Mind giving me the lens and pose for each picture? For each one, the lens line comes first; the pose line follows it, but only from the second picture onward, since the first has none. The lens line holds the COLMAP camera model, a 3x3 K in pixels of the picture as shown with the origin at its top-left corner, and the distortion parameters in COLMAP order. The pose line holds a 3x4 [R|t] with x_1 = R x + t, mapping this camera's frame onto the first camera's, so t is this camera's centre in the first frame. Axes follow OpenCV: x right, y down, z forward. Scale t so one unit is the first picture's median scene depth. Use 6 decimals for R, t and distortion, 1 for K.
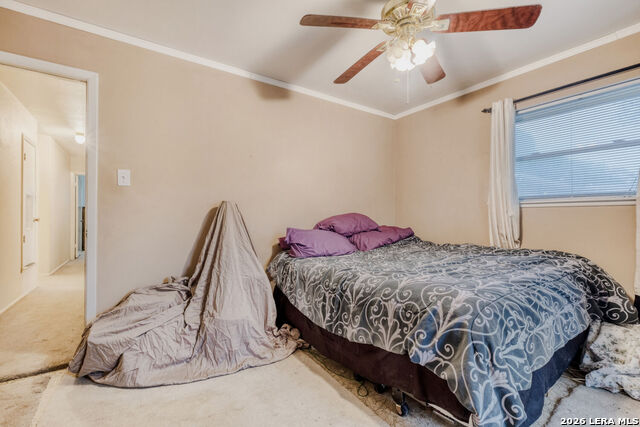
lens RADIAL K [[283.8, 0, 321.1], [0, 283.8, 215.5], [0, 0, 1]] dist [-0.012633, -0.000435]
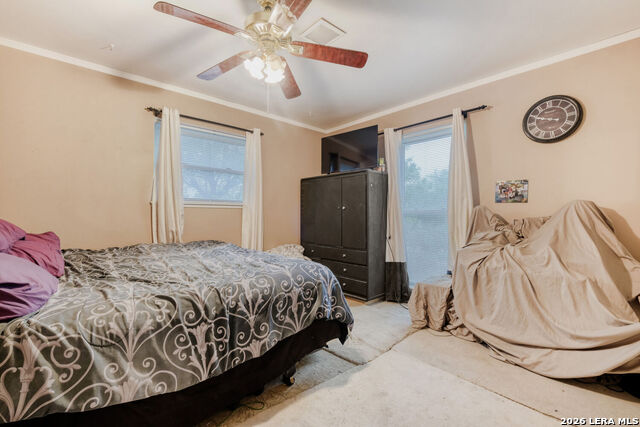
lens RADIAL K [[283.8, 0, 321.1], [0, 283.8, 212.6], [0, 0, 1]] dist [-0.012633, -0.000435]
pose [[-0.148116, 0.006789, 0.988947, -0.809917], [-0.000674, 0.999976, -0.006965, -0.003331], [-0.988970, -0.001698, -0.148108, 0.936803]]
